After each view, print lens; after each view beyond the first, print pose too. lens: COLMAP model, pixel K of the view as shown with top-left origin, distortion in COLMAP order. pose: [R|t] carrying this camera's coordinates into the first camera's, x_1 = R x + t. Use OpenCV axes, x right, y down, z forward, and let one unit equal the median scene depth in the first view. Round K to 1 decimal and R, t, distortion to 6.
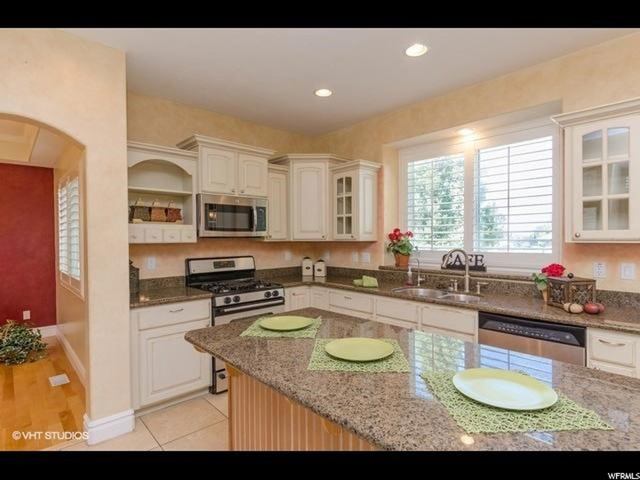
lens RADIAL K [[337.6, 0, 320.0], [0, 337.6, 240.0], [0, 0, 1]] dist [-0.003905, -0.000824]
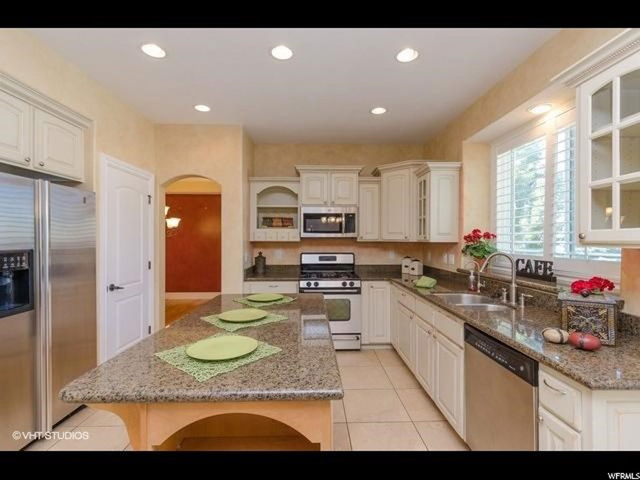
lens RADIAL K [[306.1, 0, 320.0], [0, 306.1, 240.0], [0, 0, 1]] dist [0.000333, 0.000344]
pose [[0.745271, 0.009495, -0.666694, 0.514288], [-0.011642, 0.999931, 0.001227, -0.000726], [0.666660, 0.006848, 0.745330, 0.097517]]
